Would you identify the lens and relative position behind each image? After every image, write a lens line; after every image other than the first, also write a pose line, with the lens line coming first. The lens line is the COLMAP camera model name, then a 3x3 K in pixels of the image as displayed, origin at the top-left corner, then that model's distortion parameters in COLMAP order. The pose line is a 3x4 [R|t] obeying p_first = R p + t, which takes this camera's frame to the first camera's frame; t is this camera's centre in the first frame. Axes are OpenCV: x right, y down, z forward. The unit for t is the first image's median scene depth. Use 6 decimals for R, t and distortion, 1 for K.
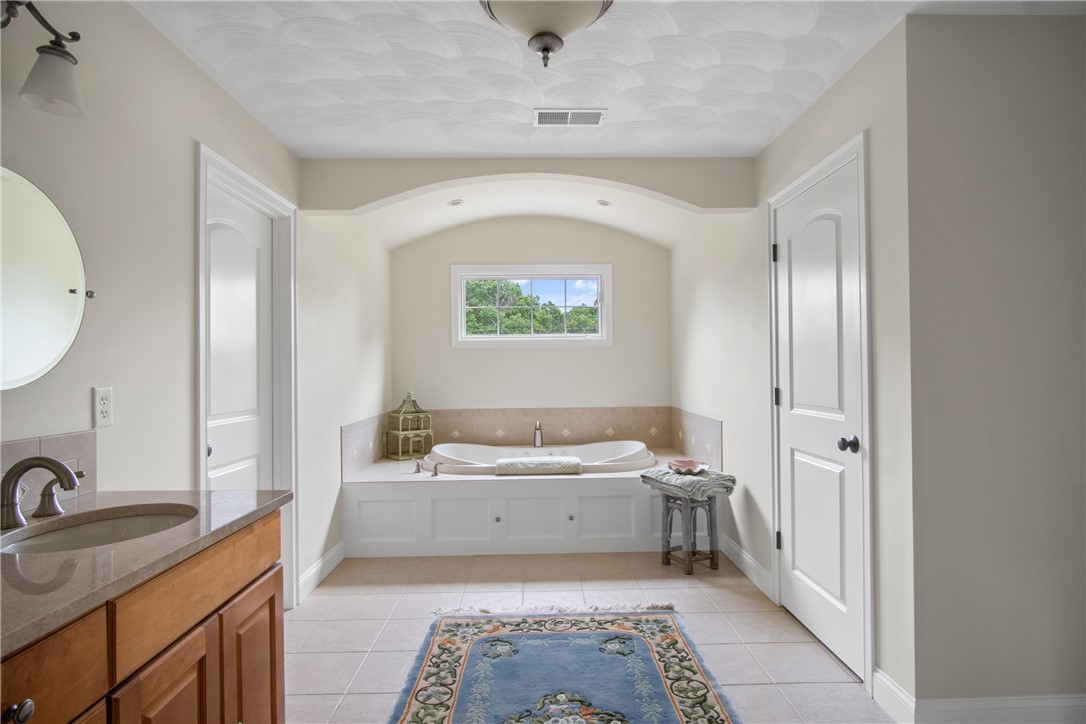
lens RADIAL K [[580.1, 0, 546.0], [0, 580.1, 364.0], [0, 0, 1]] dist [-0.015475, 0.005791]
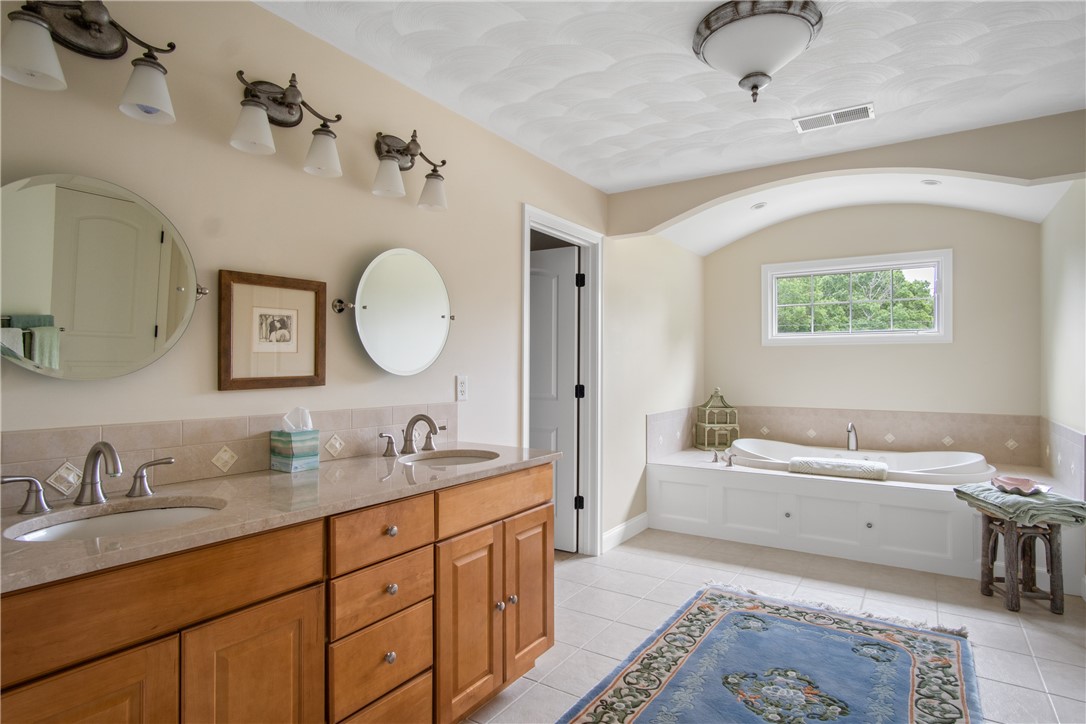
lens RADIAL K [[580.1, 0, 546.0], [0, 580.1, 363.6], [0, 0, 1]] dist [-0.015475, 0.005791]
pose [[0.823373, 0.008241, -0.567440, 0.197401], [-0.005693, 0.999964, 0.006262, -0.002546], [0.567471, -0.001926, 0.823391, -0.108680]]
